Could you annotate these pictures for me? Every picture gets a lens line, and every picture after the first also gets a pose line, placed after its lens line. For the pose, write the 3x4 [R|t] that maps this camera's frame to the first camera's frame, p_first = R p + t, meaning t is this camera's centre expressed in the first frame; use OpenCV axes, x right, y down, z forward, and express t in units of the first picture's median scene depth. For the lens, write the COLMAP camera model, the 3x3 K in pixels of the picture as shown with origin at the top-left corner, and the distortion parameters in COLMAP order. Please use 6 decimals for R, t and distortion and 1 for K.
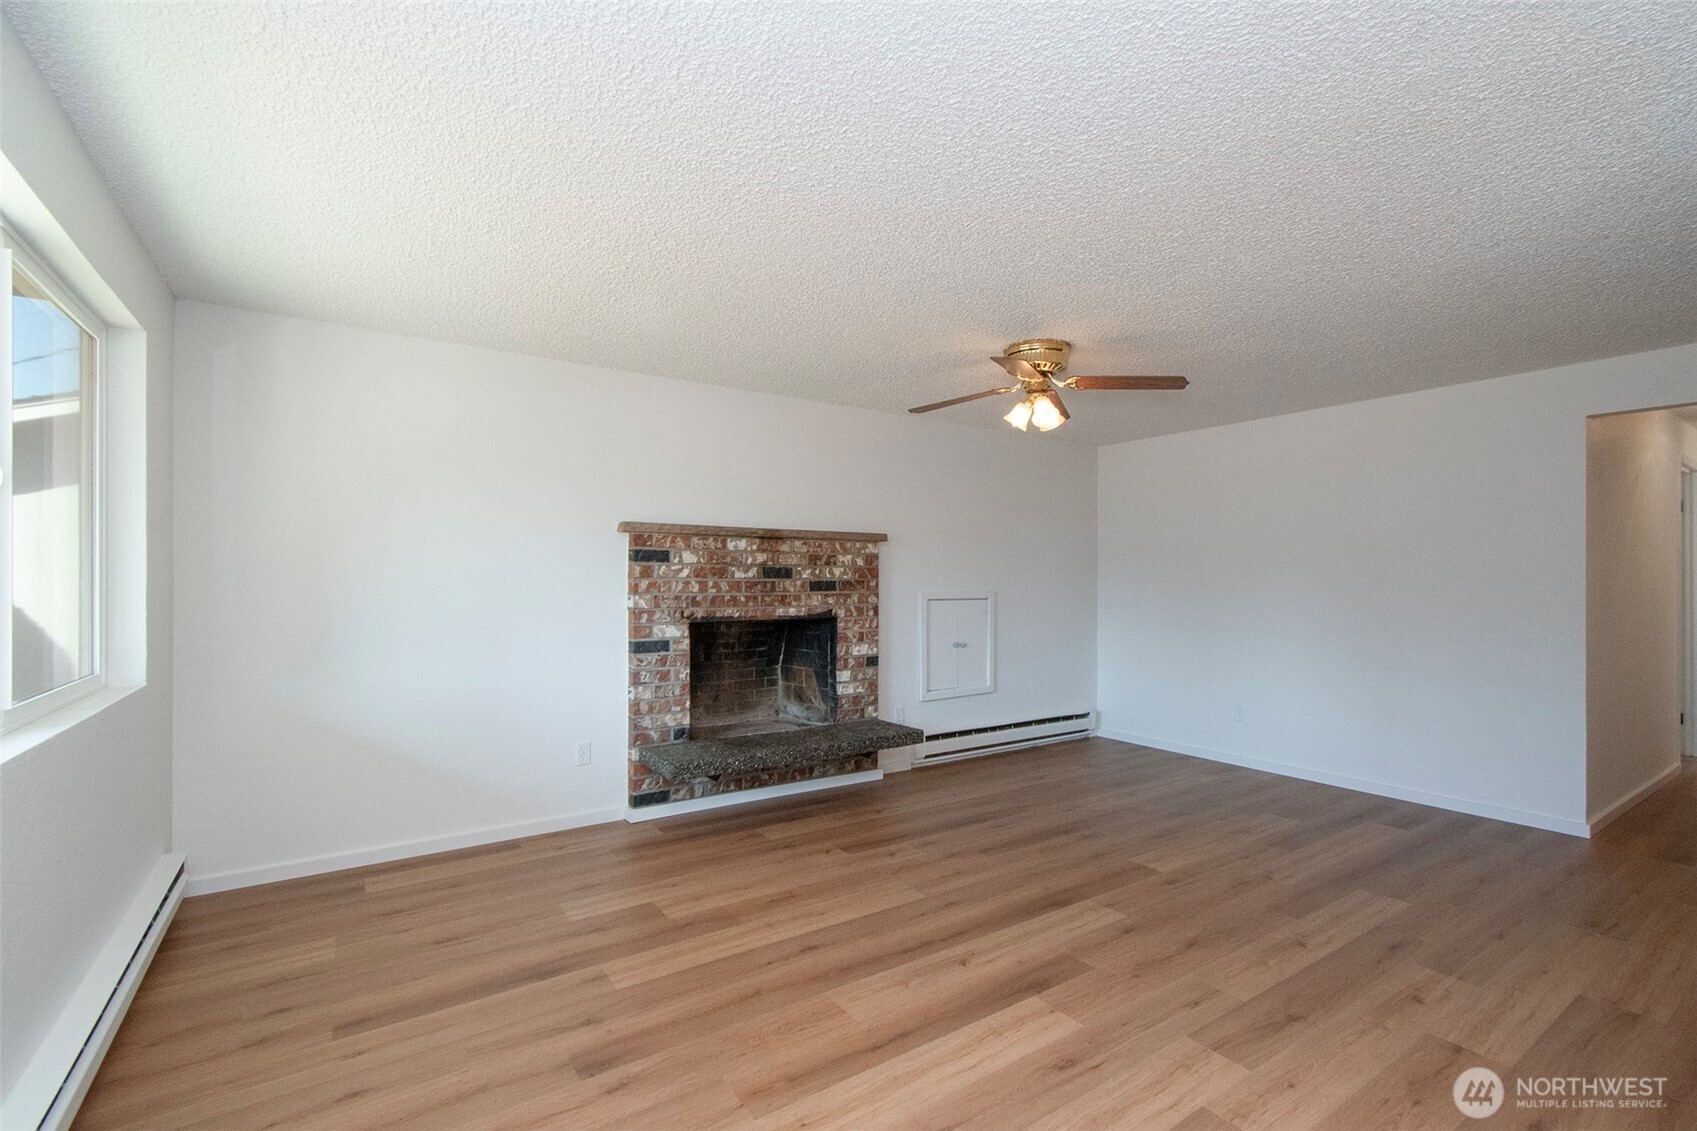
lens RADIAL K [[743.3, 0, 851.6], [0, 743.3, 577.1], [0, 0, 1]] dist [-0.003900, -0.000082]
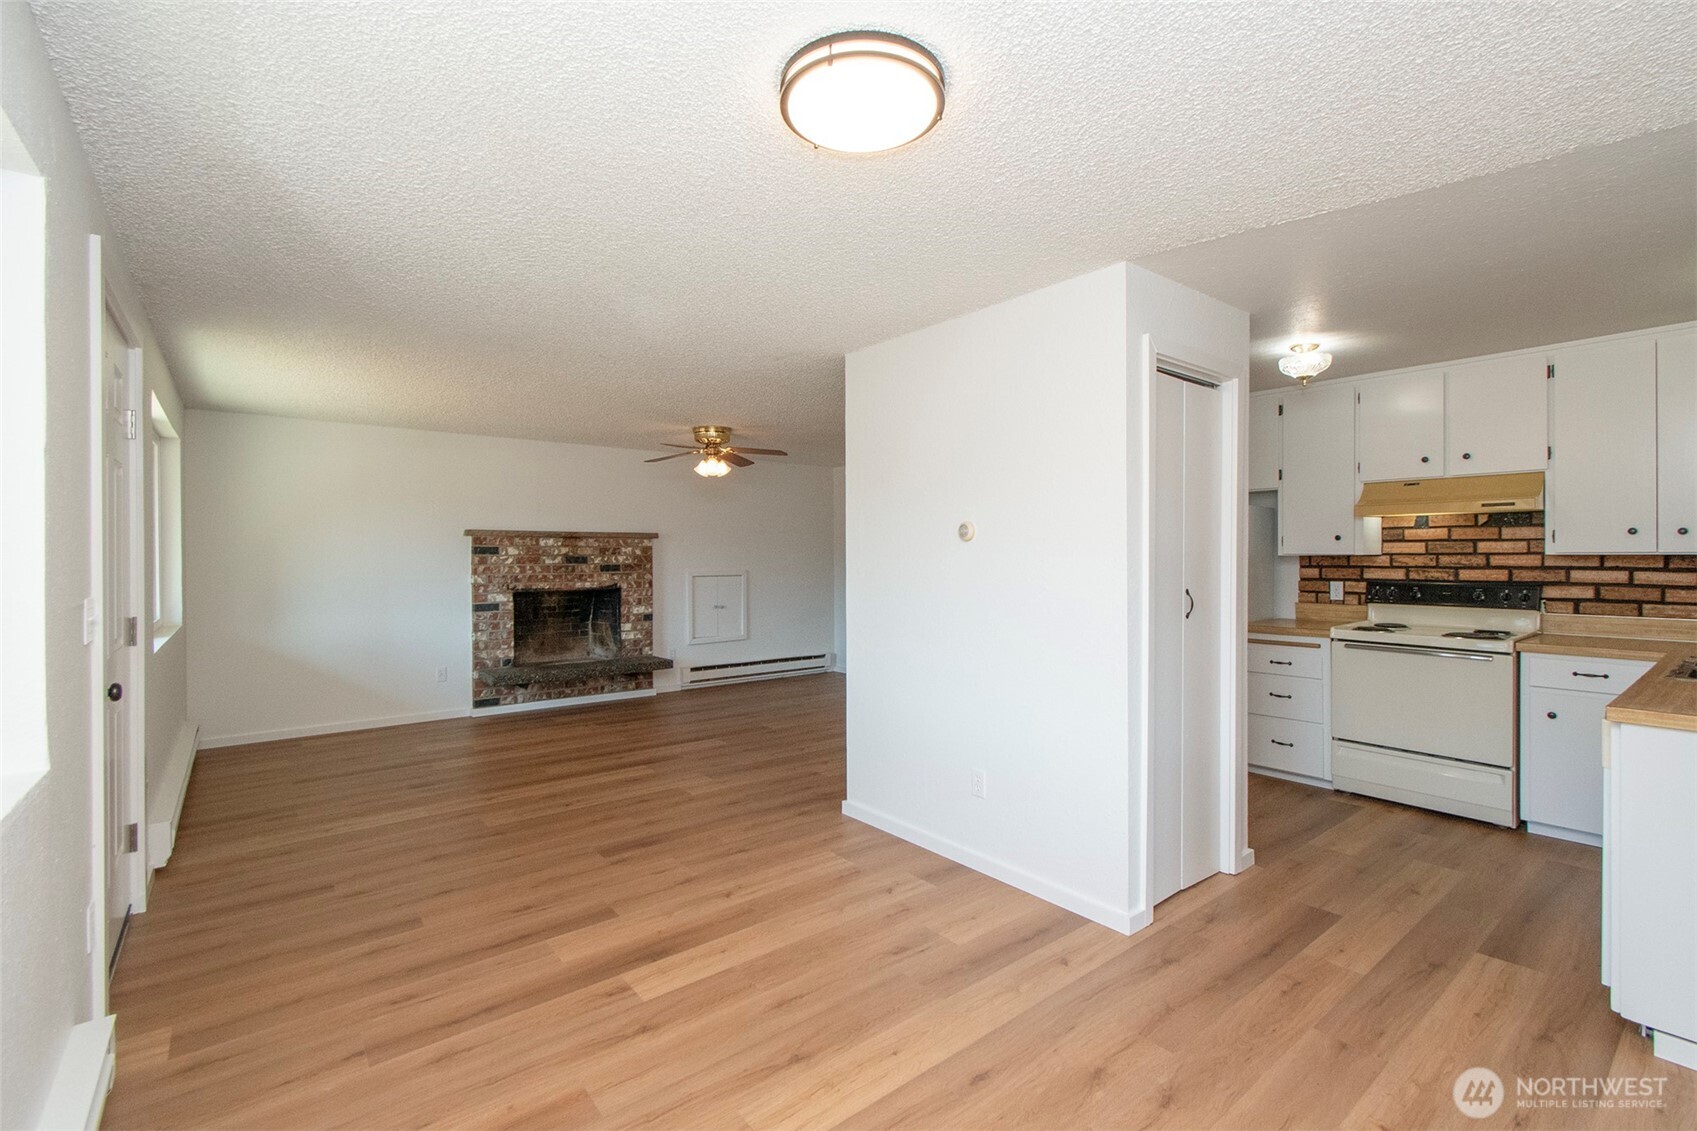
lens RADIAL K [[743.3, 0, 847.5], [0, 743.3, 558.5], [0, 0, 1]] dist [-0.003900, -0.000082]
pose [[0.996281, -0.007350, 0.085846, 0.354530], [0.006862, 0.999959, 0.005979, -0.014978], [-0.085887, -0.005368, 0.996290, -0.632269]]
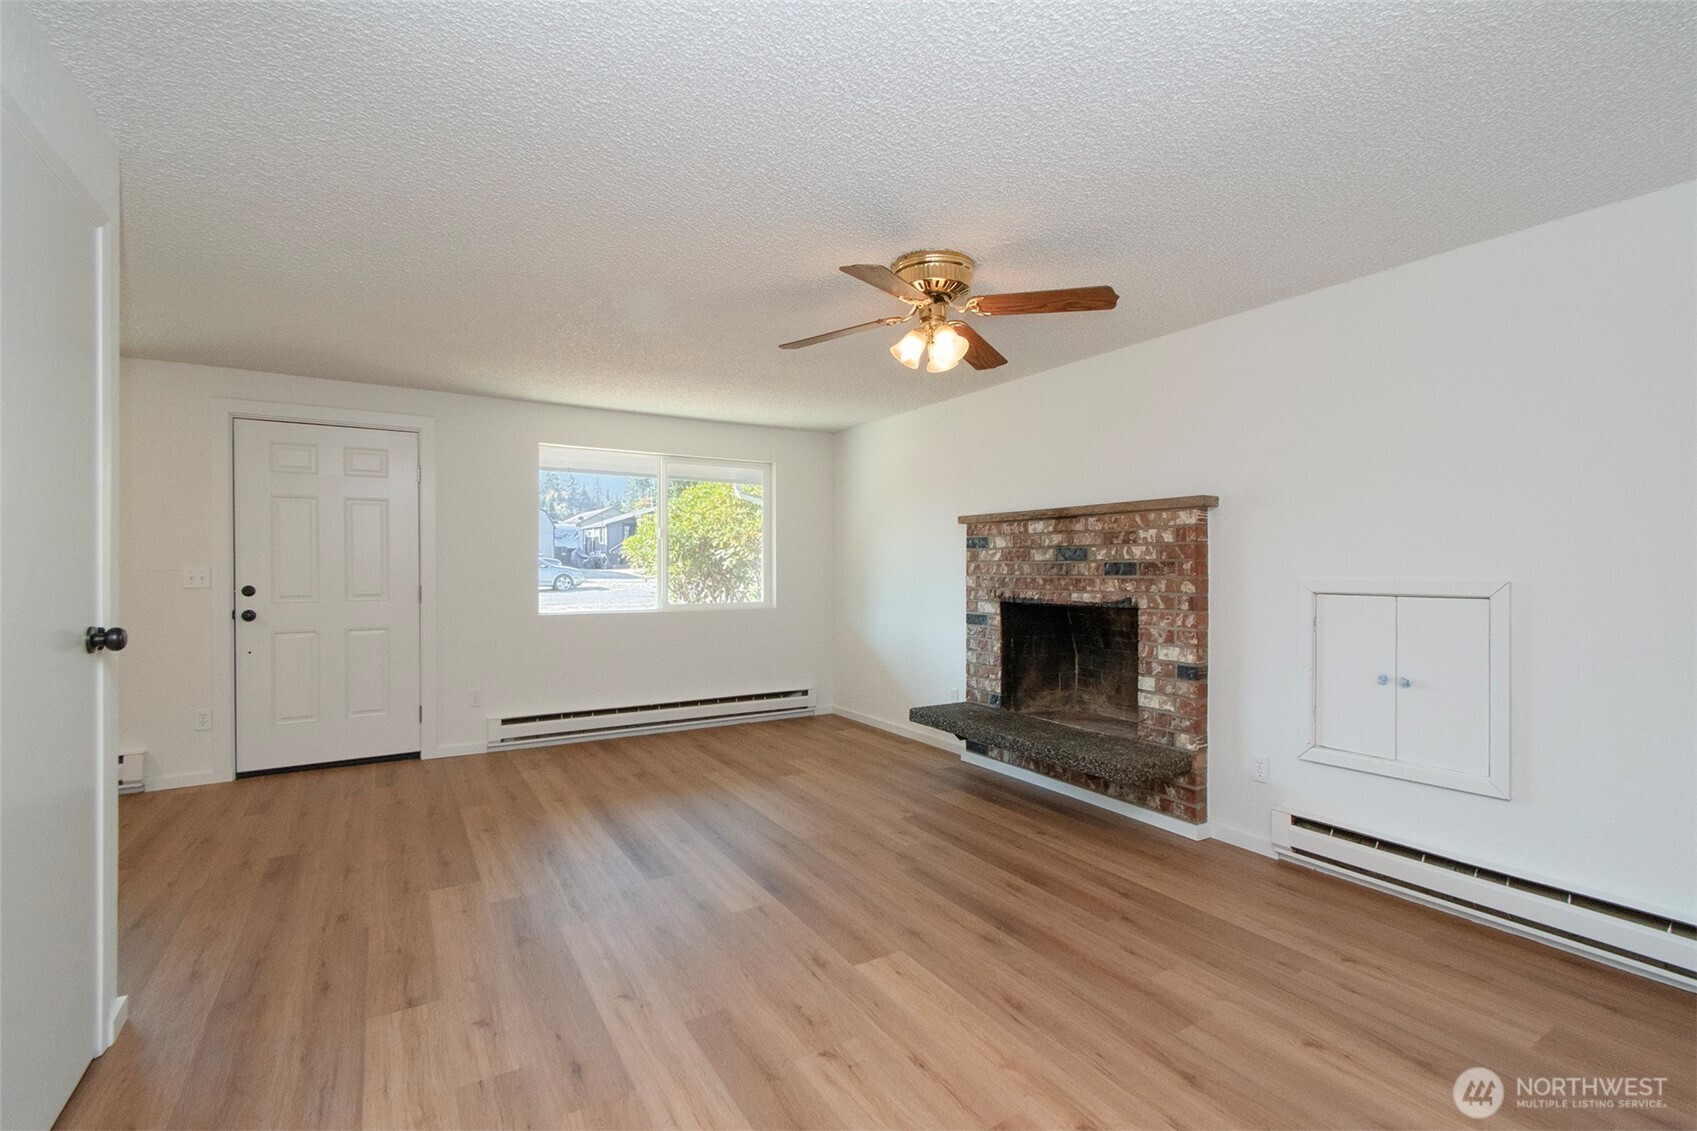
lens RADIAL K [[743.3, 0, 833.8], [0, 743.3, 565.0], [0, 0, 1]] dist [-0.003900, -0.000082]
pose [[-0.046492, -0.006377, -0.998898, 0.899874], [0.001308, 0.999978, -0.006445, 0.014000], [0.998918, -0.001607, -0.046482, 0.804604]]
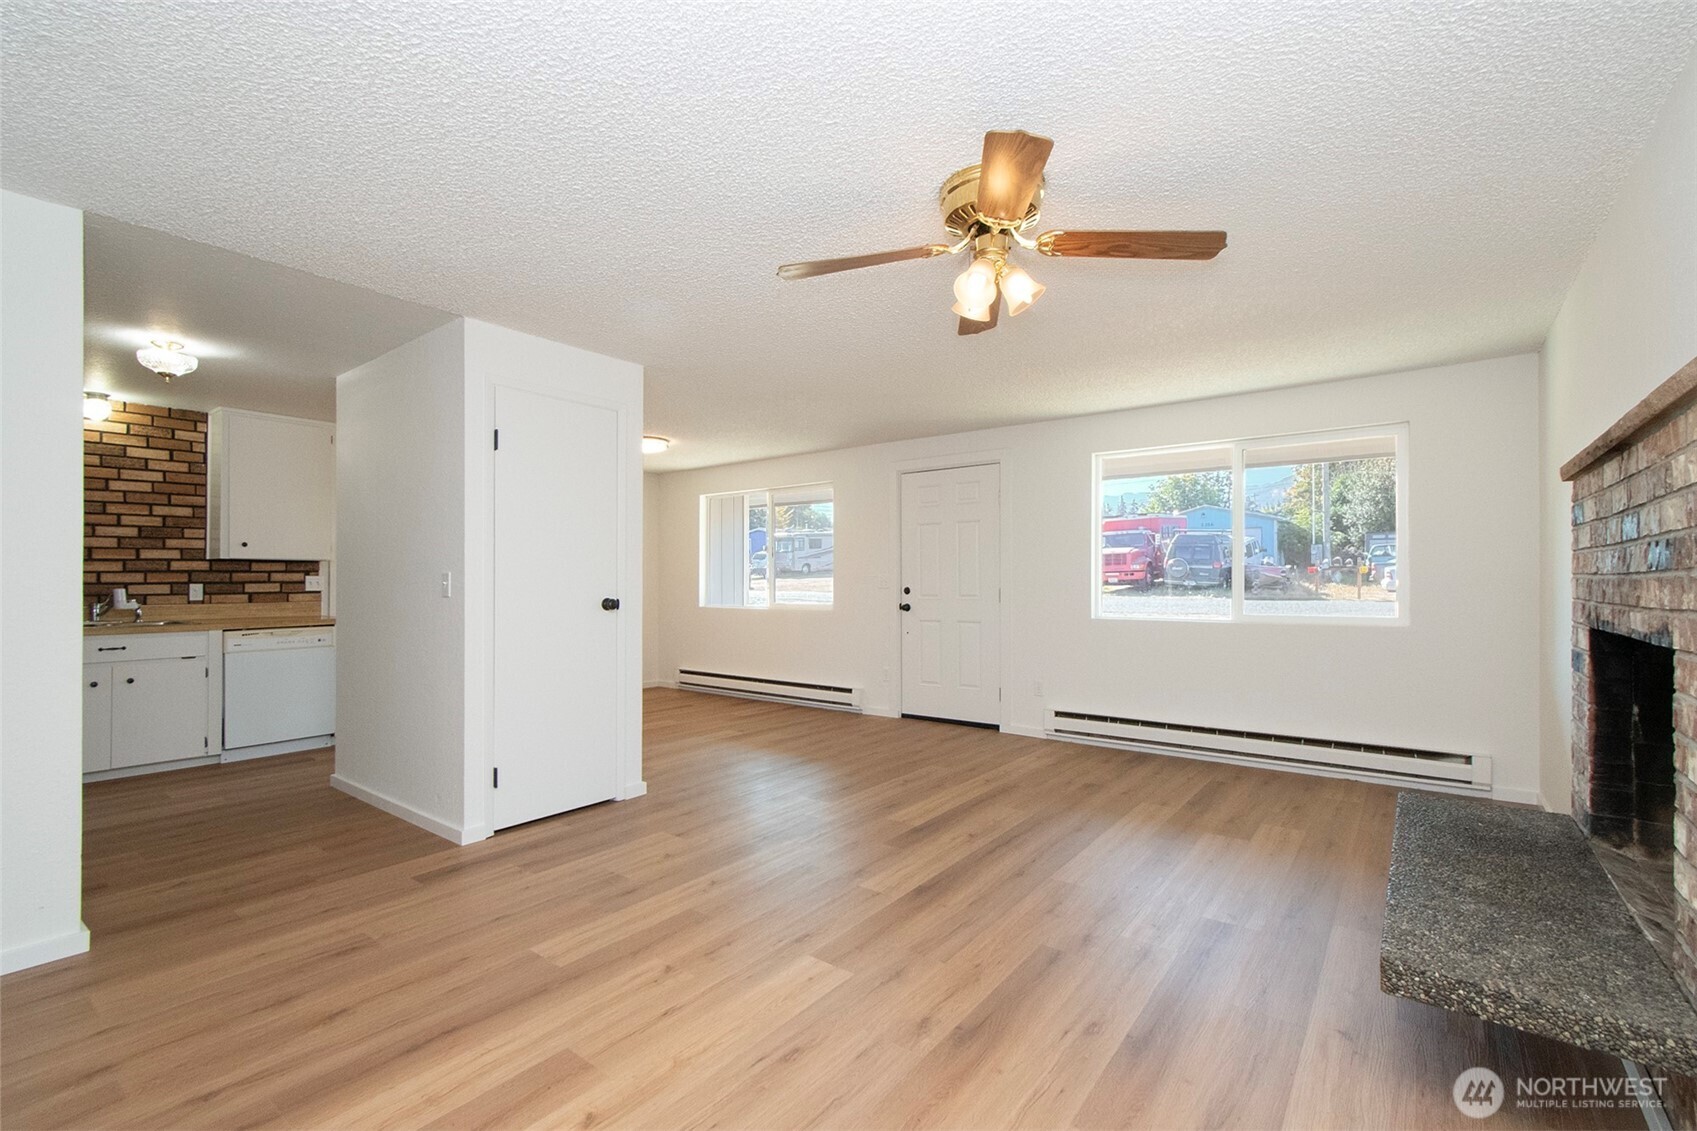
lens RADIAL K [[743.3, 0, 857.0], [0, 743.3, 573.2], [0, 0, 1]] dist [-0.003900, -0.000082]
pose [[-0.945244, -0.004392, -0.326334, 0.486438], [-0.000113, 0.999914, -0.013129, 0.027714], [0.326363, -0.012373, -0.945164, 1.351155]]
